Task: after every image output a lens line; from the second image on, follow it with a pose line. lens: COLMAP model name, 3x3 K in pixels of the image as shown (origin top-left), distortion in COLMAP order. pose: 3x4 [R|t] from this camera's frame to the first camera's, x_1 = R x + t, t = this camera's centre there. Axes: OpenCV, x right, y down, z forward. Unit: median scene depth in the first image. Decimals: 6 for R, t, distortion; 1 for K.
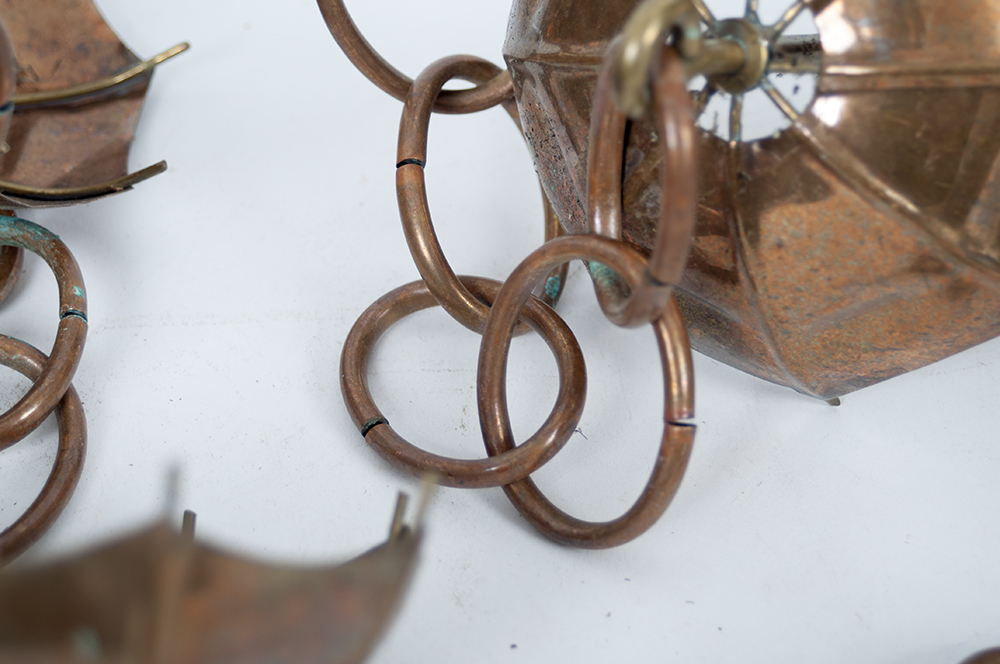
lens RADIAL K [[2527.1, 0, 498.6], [0, 2527.1, 330.9], [0, 0, 1]] dist [0.061821, 0.000000]
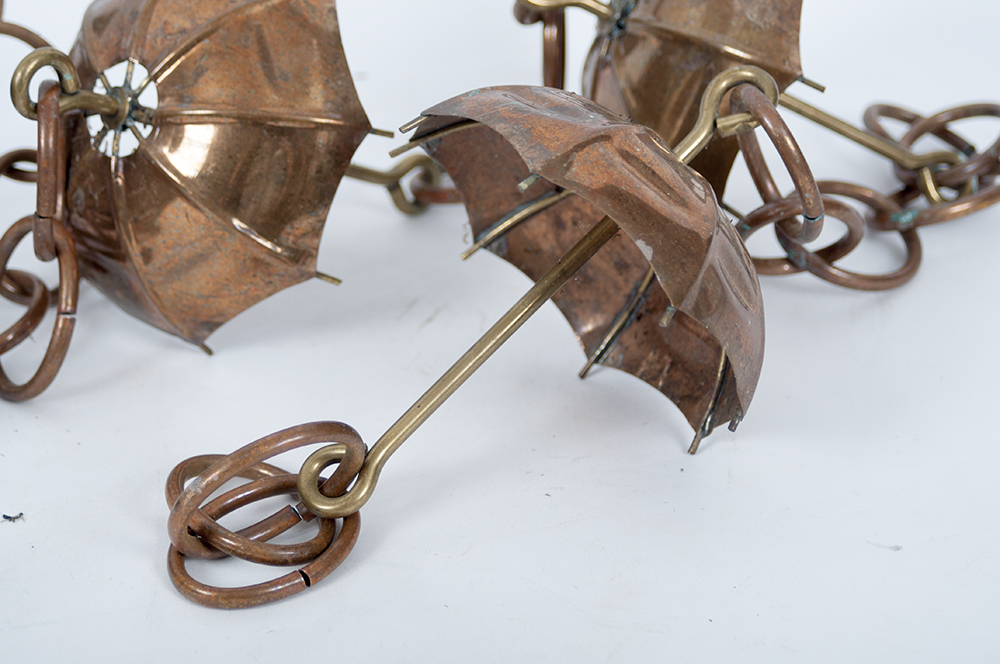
lens RADIAL K [[2527.1, 0, 499.7], [0, 2527.1, 331.9], [0, 0, 1]] dist [0.061821, 0.000000]
pose [[0.983052, 0.058321, -0.173802, 0.641153], [-0.103846, 0.958430, -0.265758, 0.458402], [0.151077, 0.279303, 0.948243, -0.552407]]
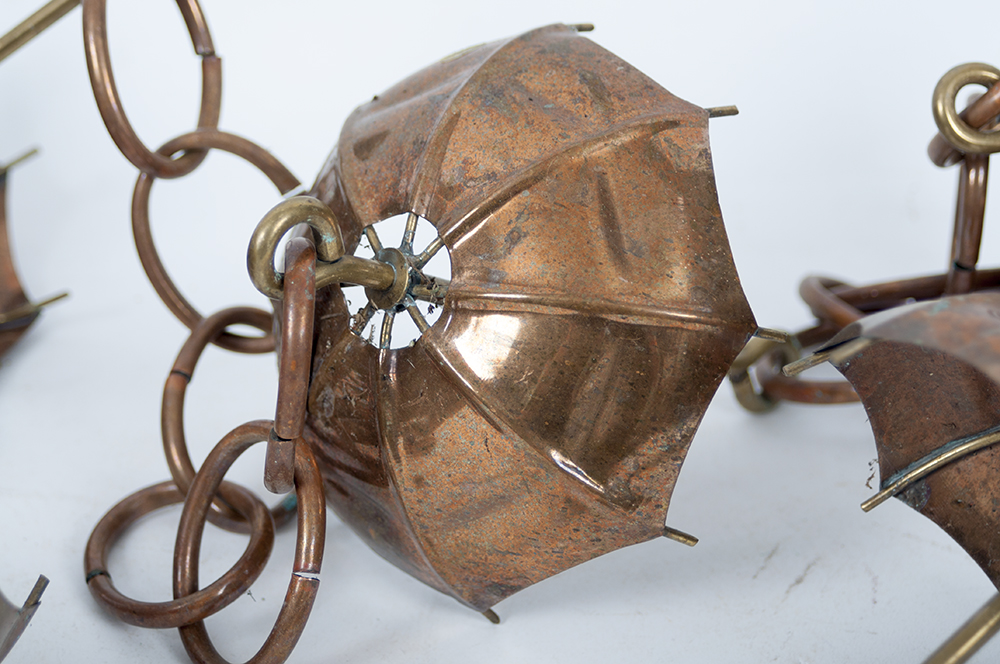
lens RADIAL K [[2515.0, 0, 499.2], [0, 2515.0, 329.4], [0, 0, 1]] dist [0.094866, 0.000000]
pose [[0.973449, 0.108038, -0.201805, 0.378617], [-0.158150, 0.954792, -0.251715, 0.204647], [0.165487, 0.276947, 0.946528, -0.132173]]
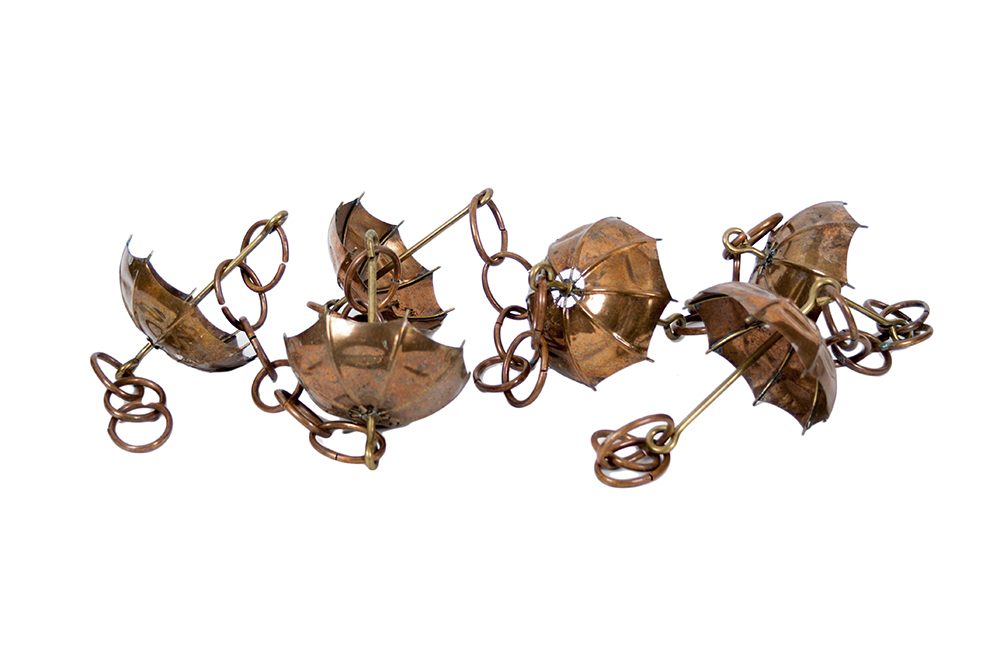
lens RADIAL K [[1468.7, 0, 502.0], [0, 1468.7, 329.6], [0, 0, 1]] dist [-0.157318, 0.000000]
pose [[0.971200, 0.073461, -0.226658, 0.531345], [-0.149432, 0.928738, -0.339288, 0.776736], [0.185582, 0.363387, 0.912967, -1.193098]]
